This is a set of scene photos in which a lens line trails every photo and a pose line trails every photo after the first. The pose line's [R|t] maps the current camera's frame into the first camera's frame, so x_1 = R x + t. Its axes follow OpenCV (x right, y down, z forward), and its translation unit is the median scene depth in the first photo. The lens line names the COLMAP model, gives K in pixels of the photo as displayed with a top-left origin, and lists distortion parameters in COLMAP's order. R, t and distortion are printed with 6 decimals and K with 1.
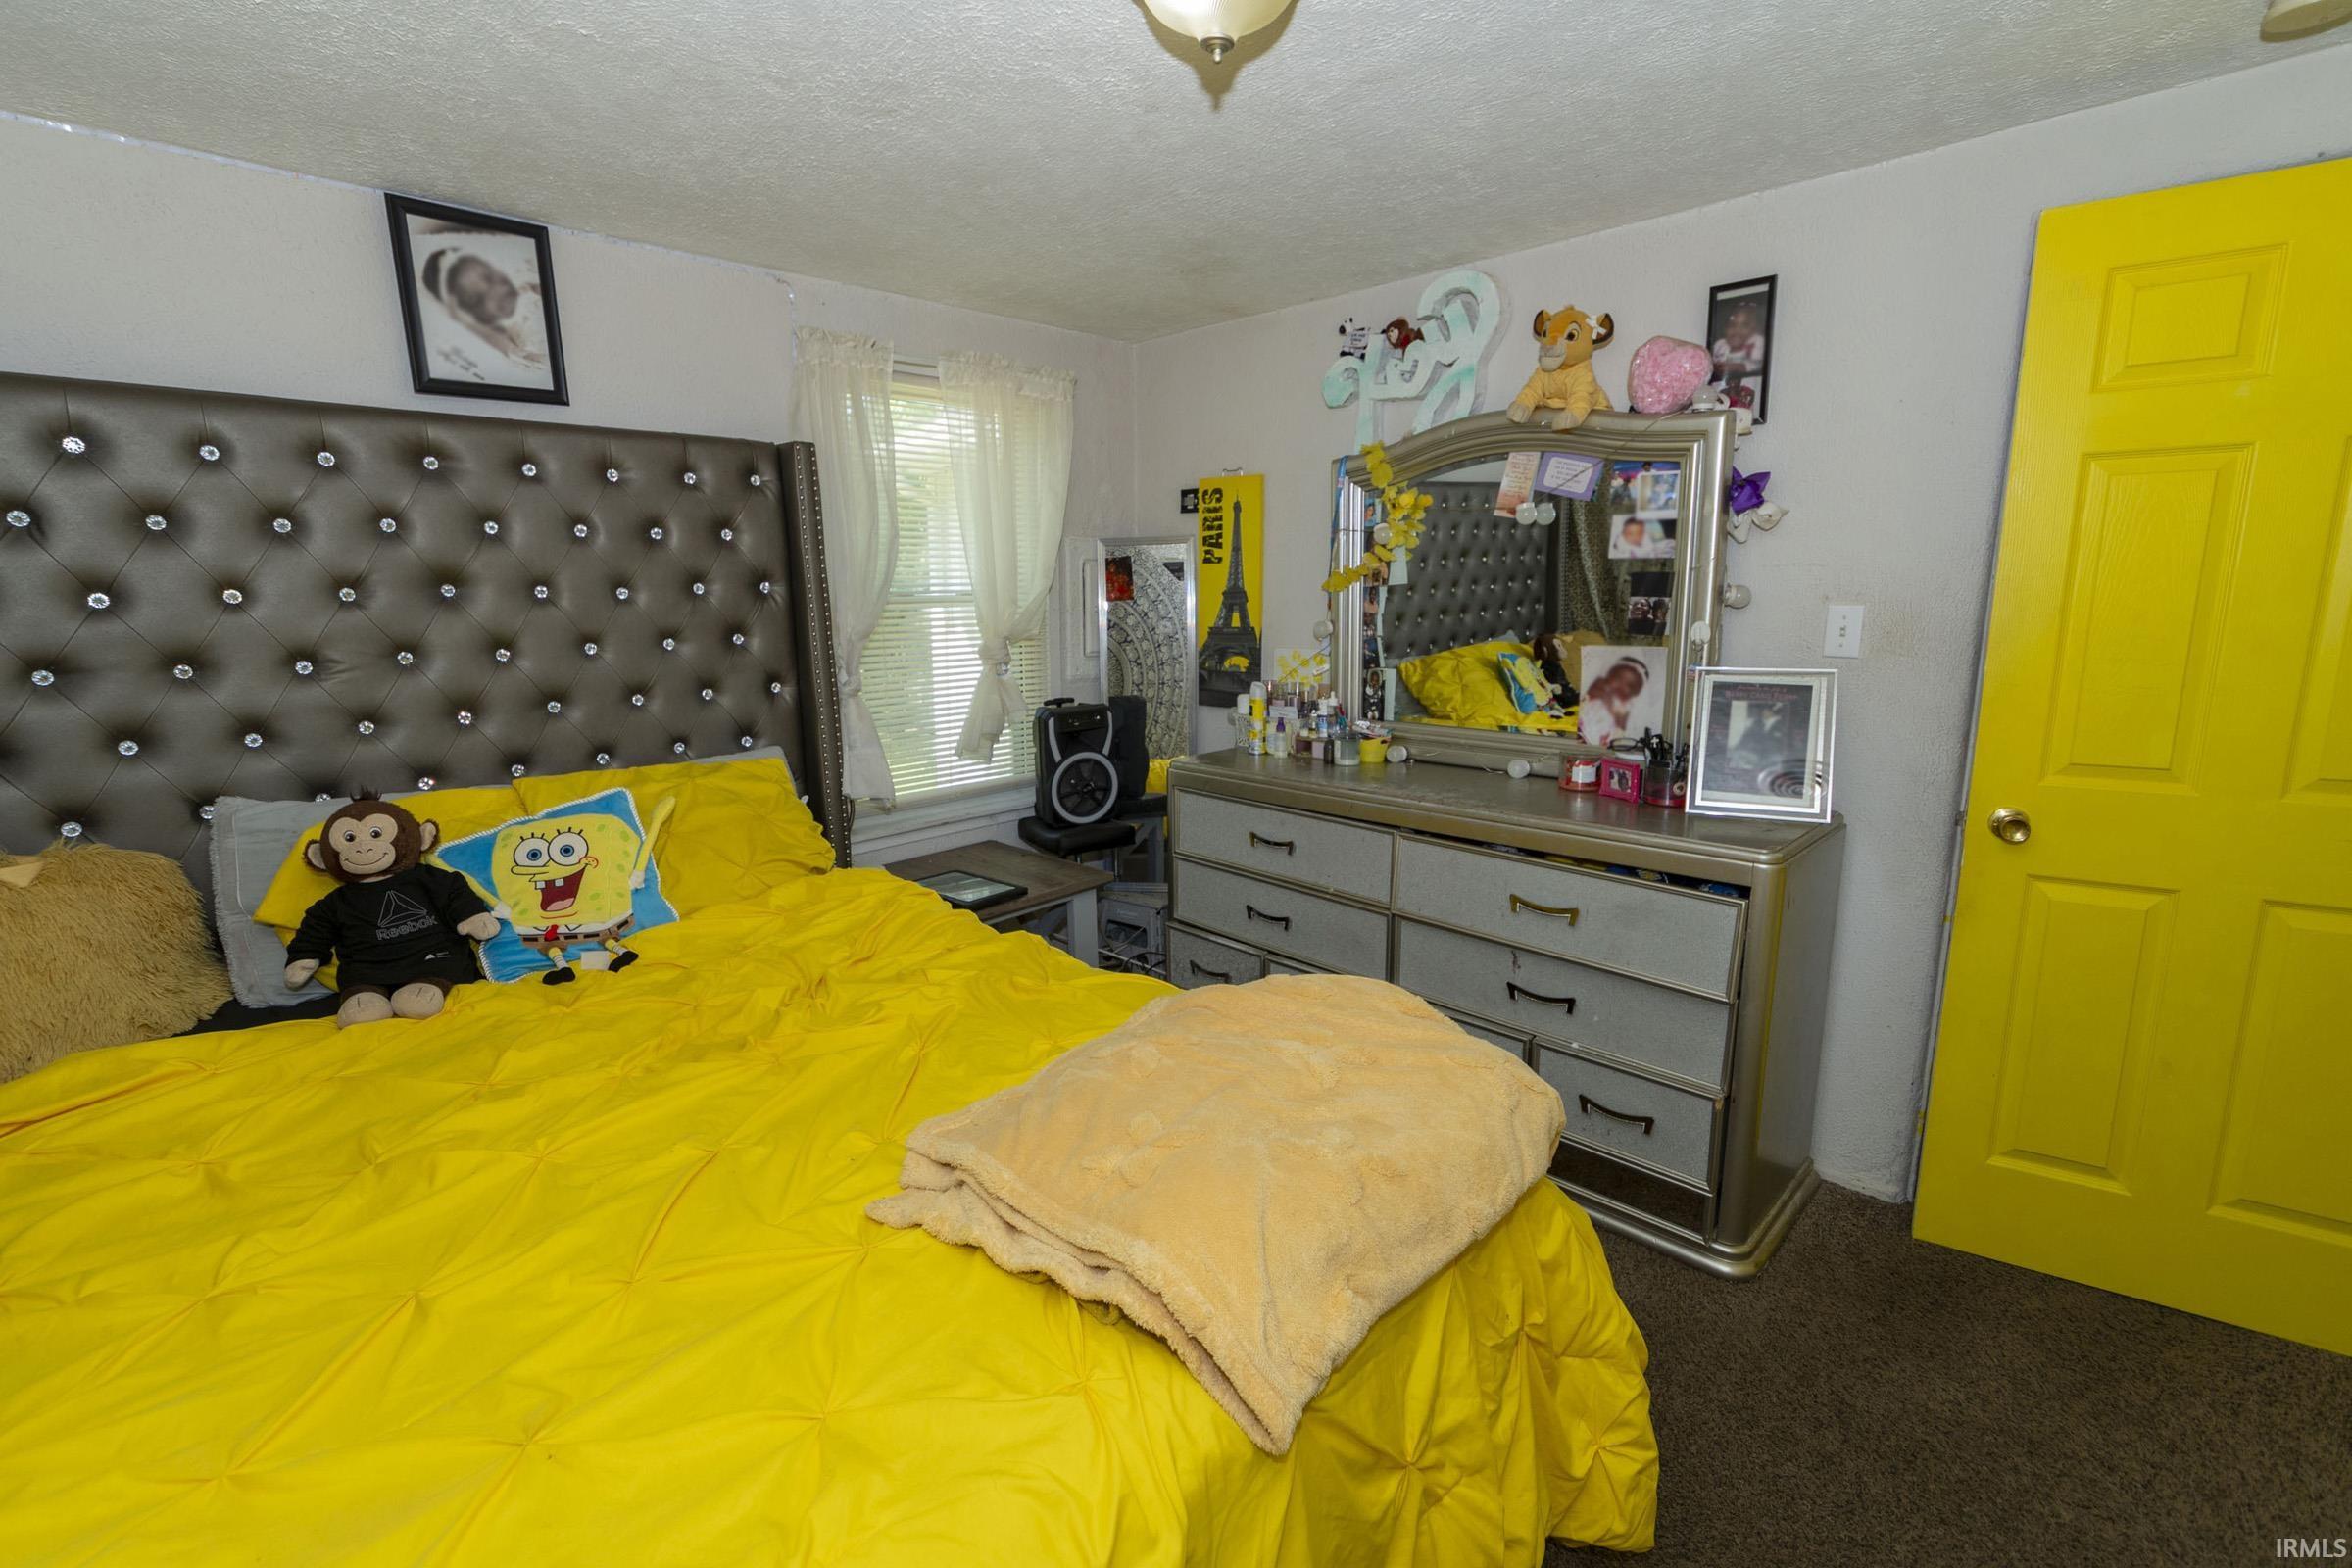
lens RADIAL K [[1080.8, 0, 1159.4], [0, 1080.8, 772.9], [0, 0, 1]] dist [0.004684, 0.000184]
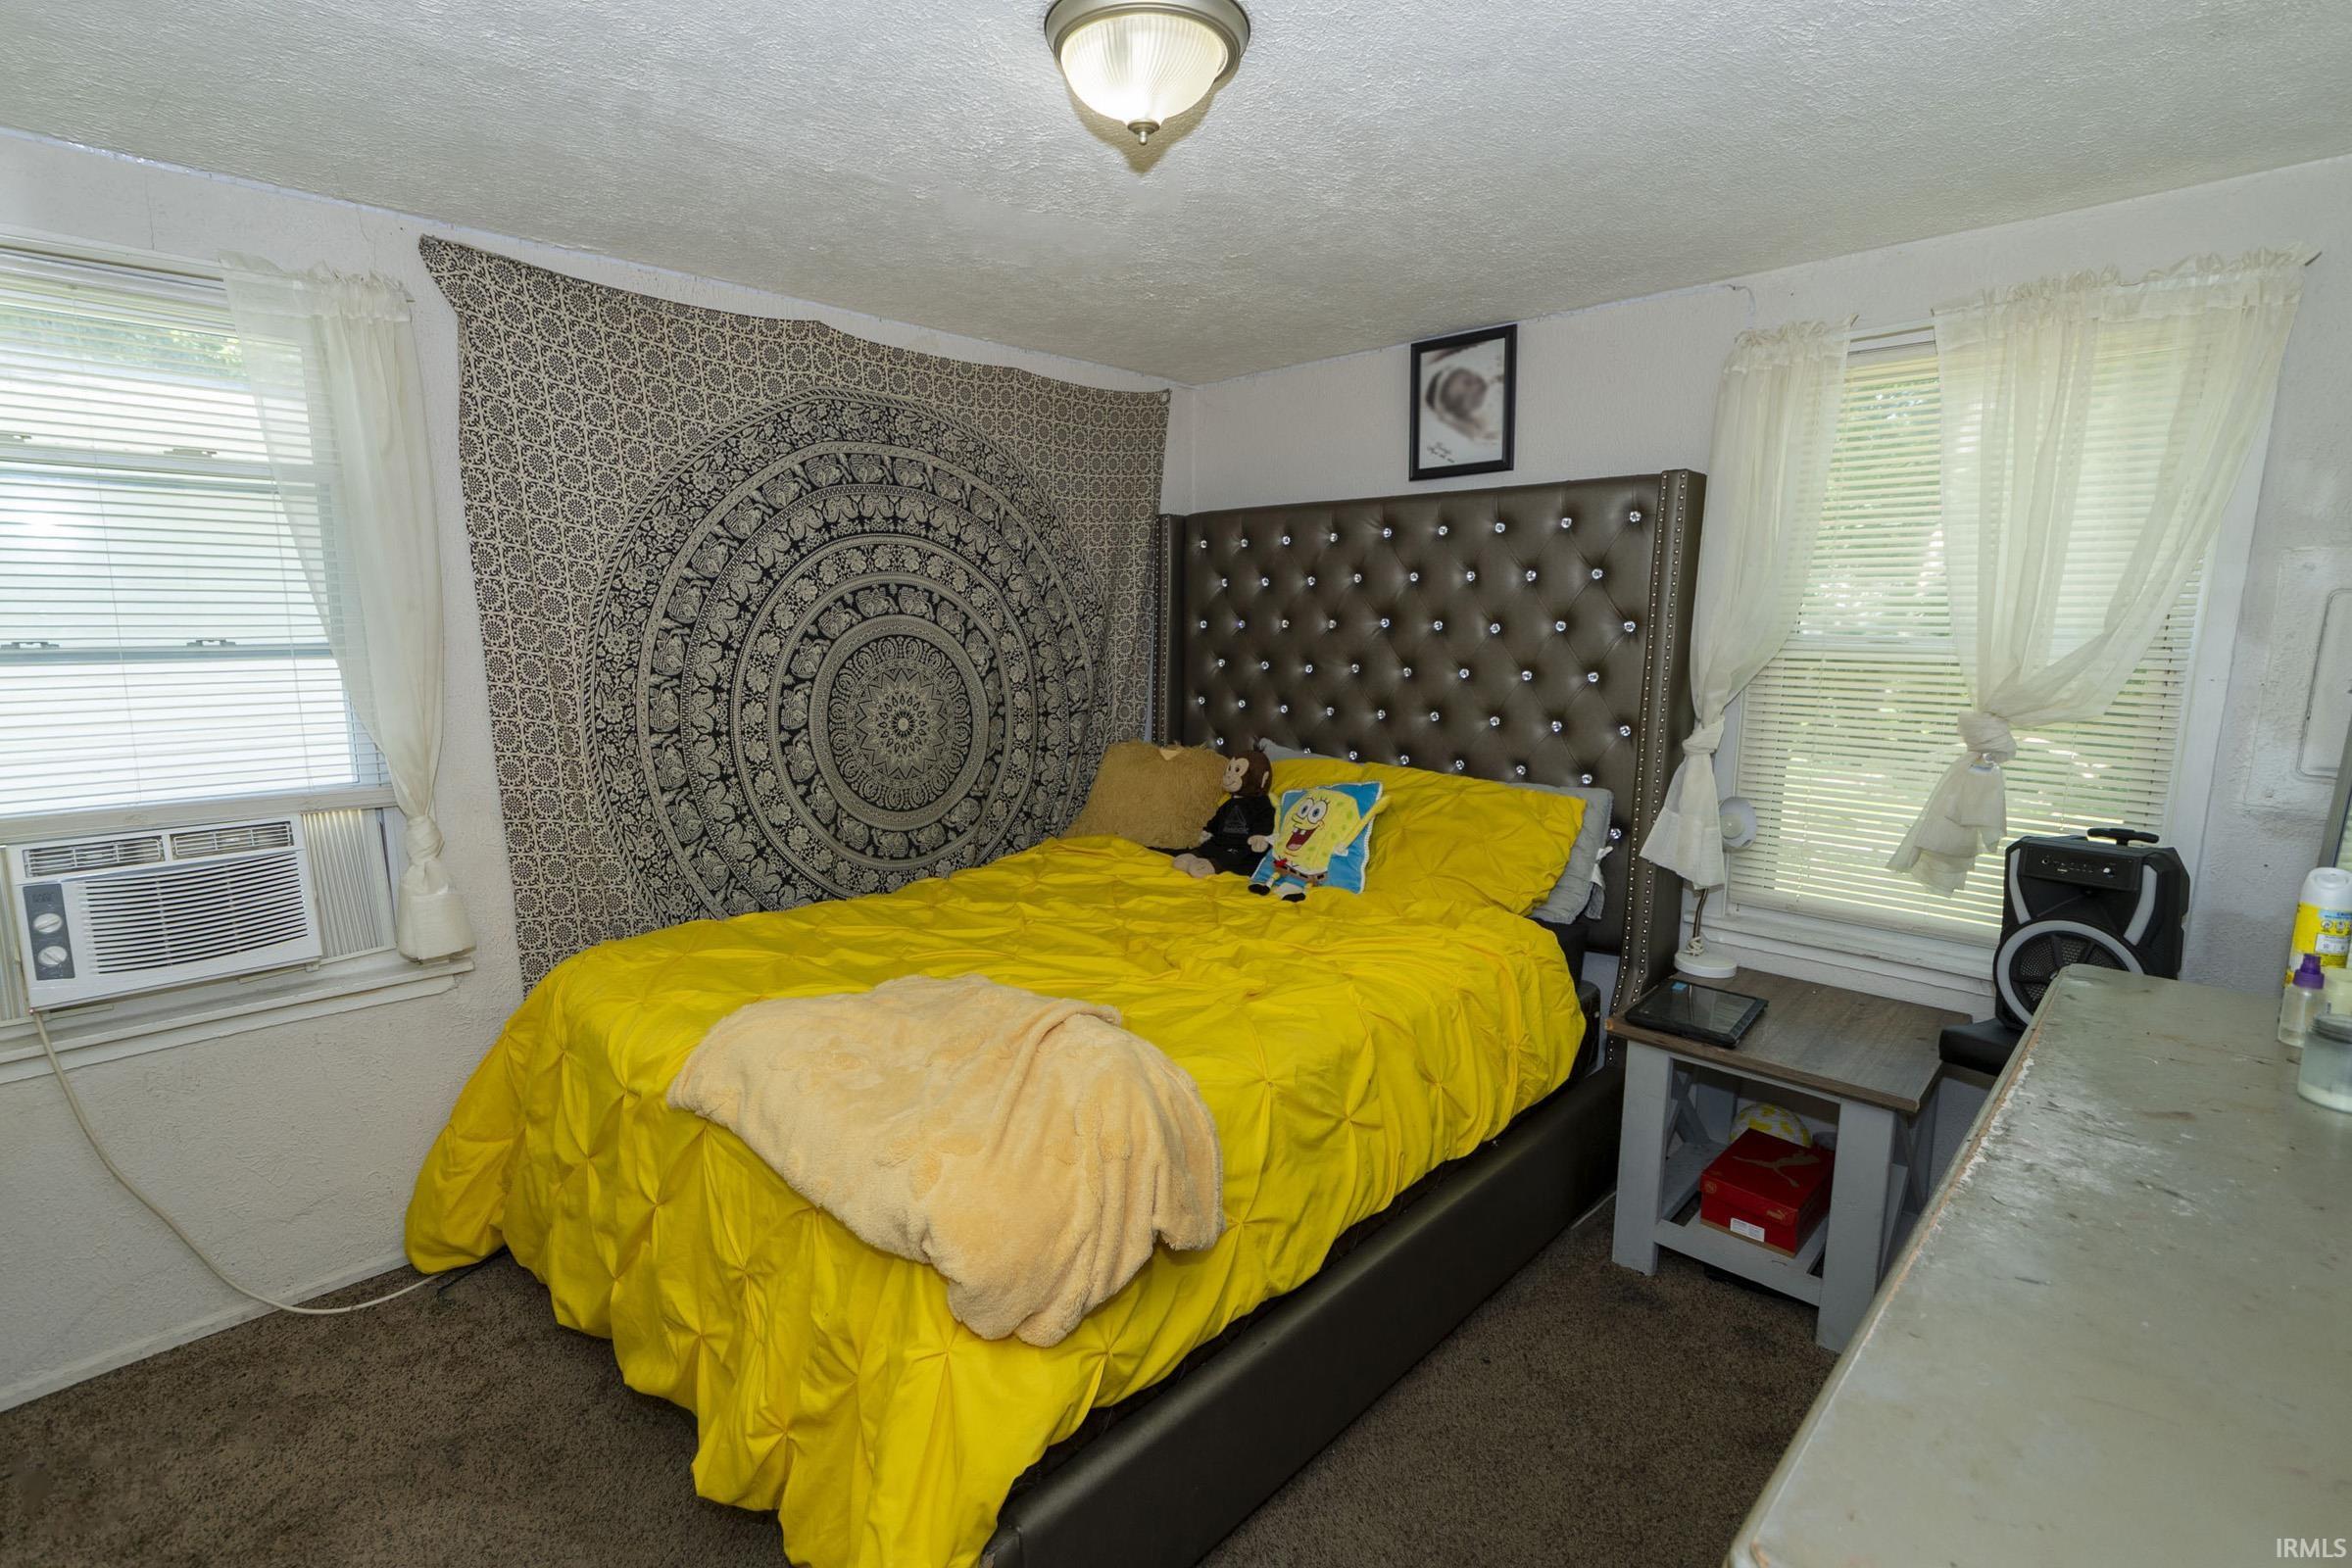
lens RADIAL K [[1080.8, 0, 1159.4], [0, 1080.8, 772.9], [0, 0, 1]] dist [0.004684, 0.000184]
pose [[-0.018436, 0.154903, -0.987758, 0.717343], [-0.186692, 0.970017, 0.155605, -0.136898], [0.982246, 0.187275, 0.011036, 0.705319]]
